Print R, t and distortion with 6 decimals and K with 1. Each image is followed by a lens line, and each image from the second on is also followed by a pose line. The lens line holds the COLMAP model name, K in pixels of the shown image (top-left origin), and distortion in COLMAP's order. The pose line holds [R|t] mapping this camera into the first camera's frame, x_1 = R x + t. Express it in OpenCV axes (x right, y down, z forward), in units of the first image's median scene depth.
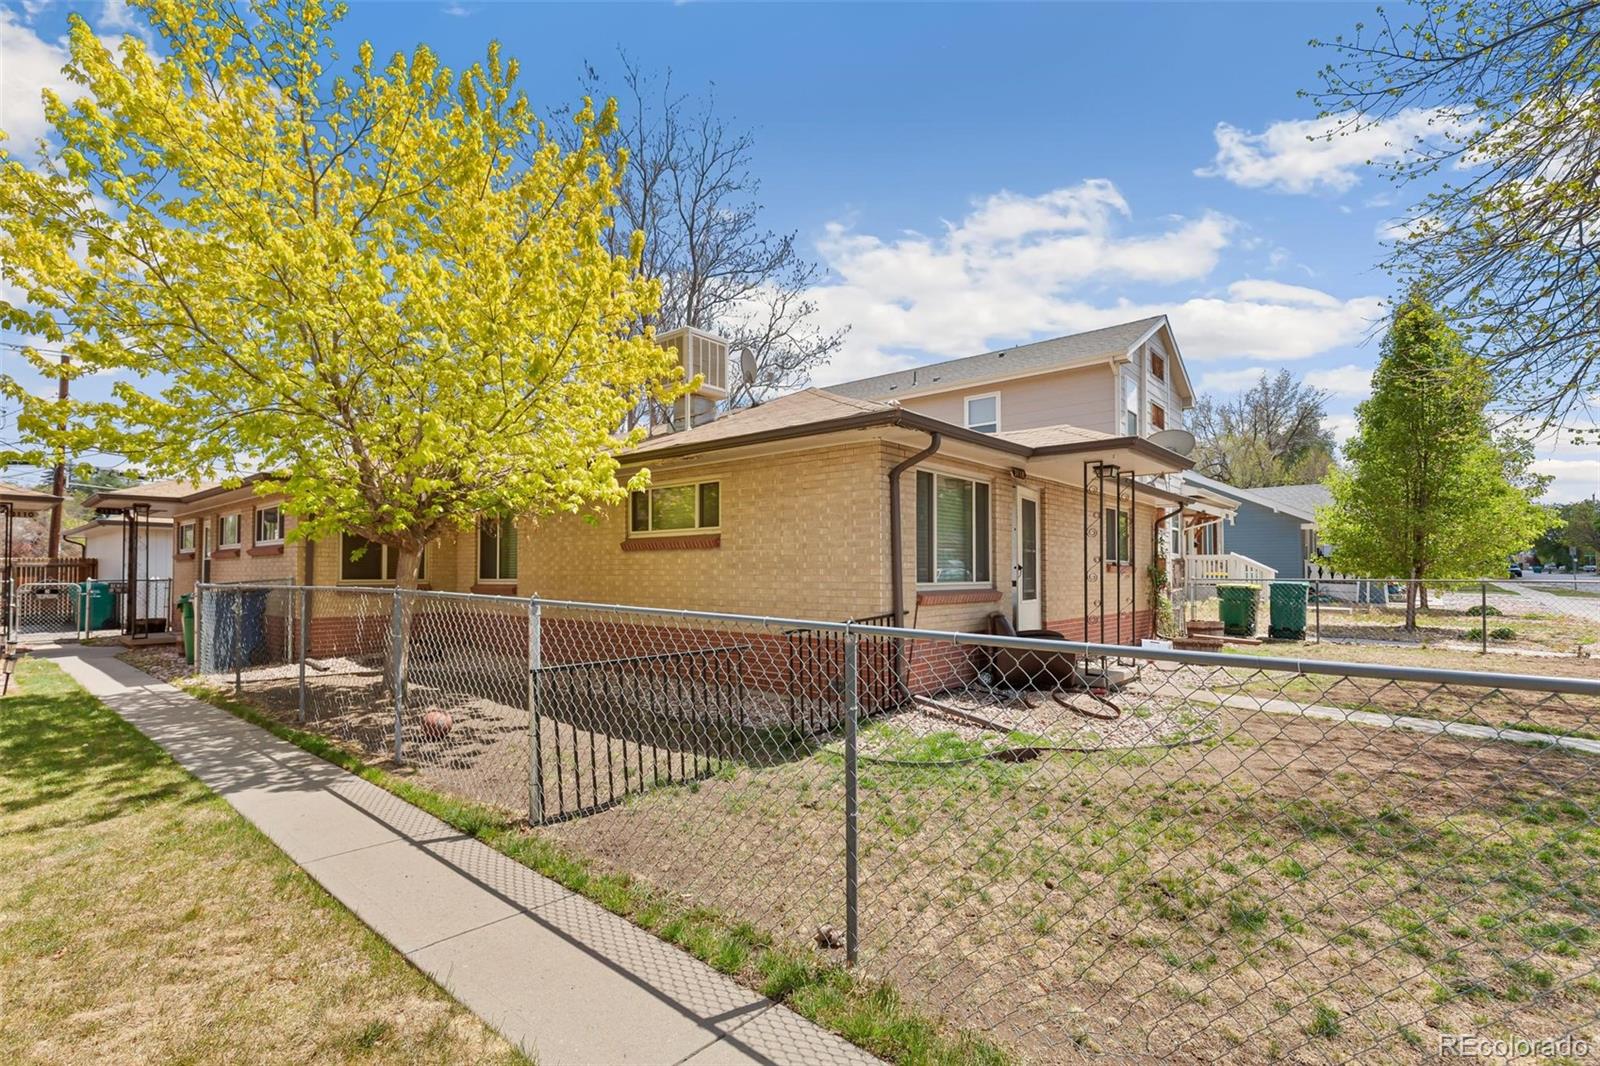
lens RADIAL K [[737.5, 0, 782.7], [0, 737.5, 551.8], [0, 0, 1]] dist [0.002834, -0.000061]
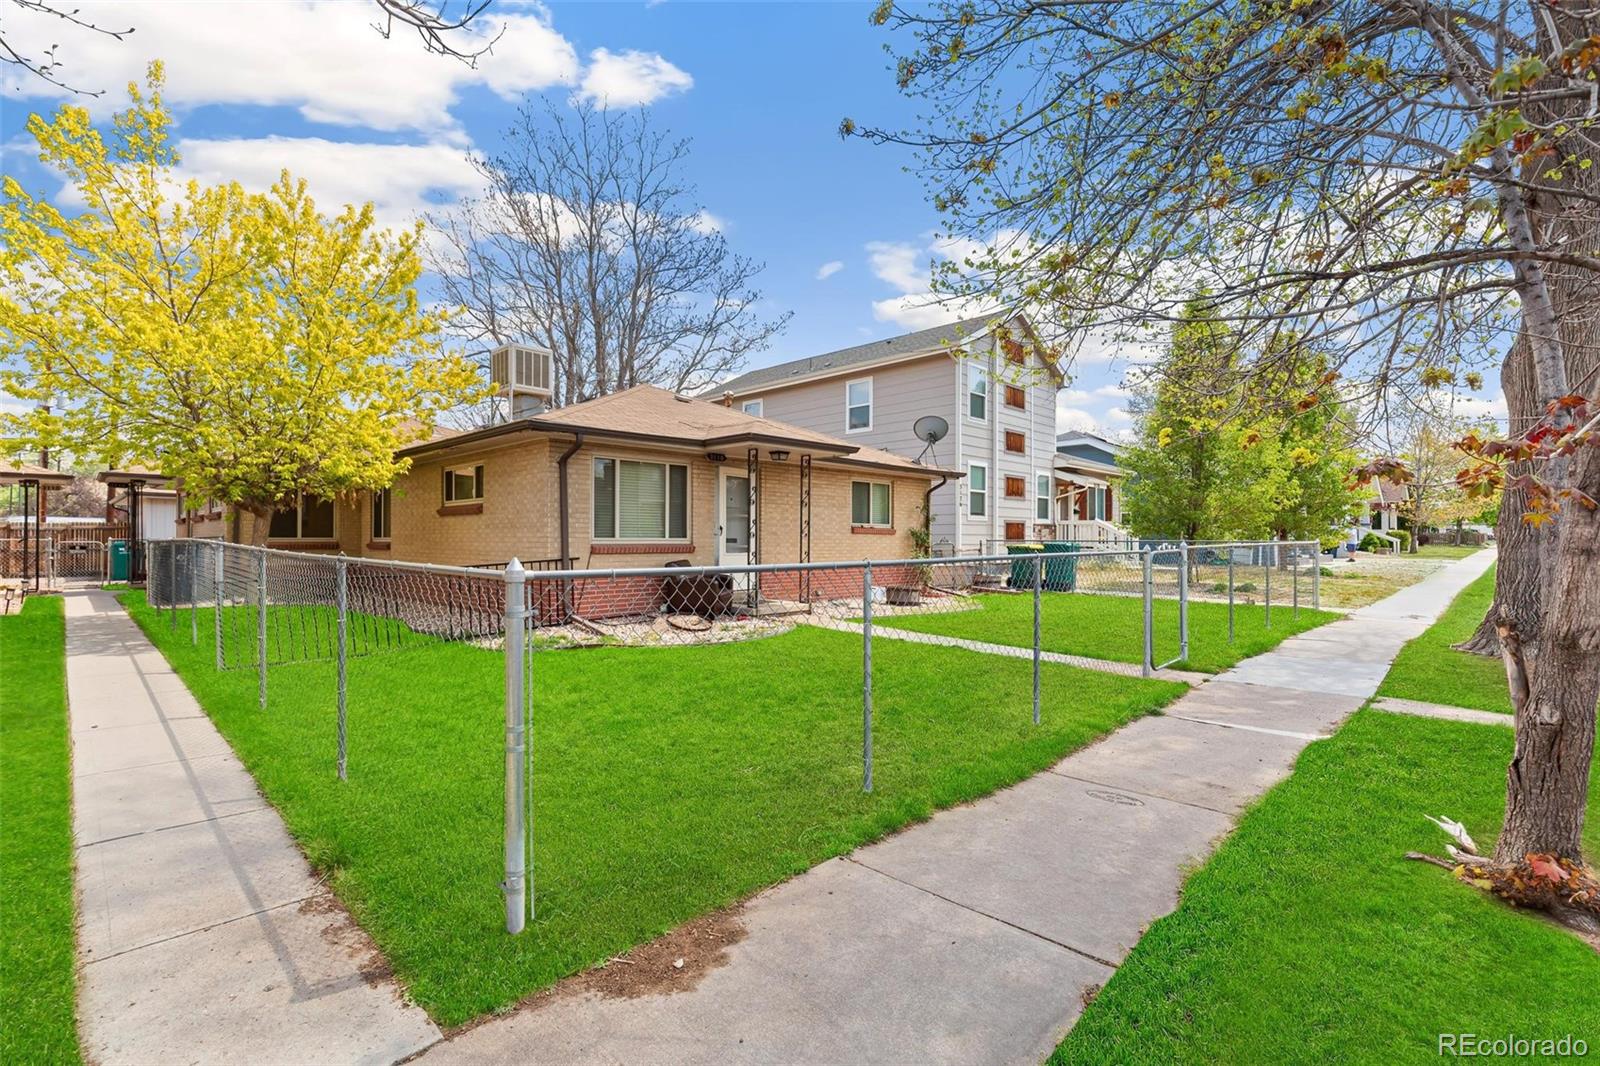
lens RADIAL K [[727.1, 0, 794.8], [0, 727.1, 533.7], [0, 0, 1]] dist [0.002557, -0.000459]
pose [[0.997898, 0.001620, -0.064779, 0.513854], [-0.000310, 0.999796, 0.020218, 0.004457], [0.064798, -0.020155, 0.997695, -0.276455]]
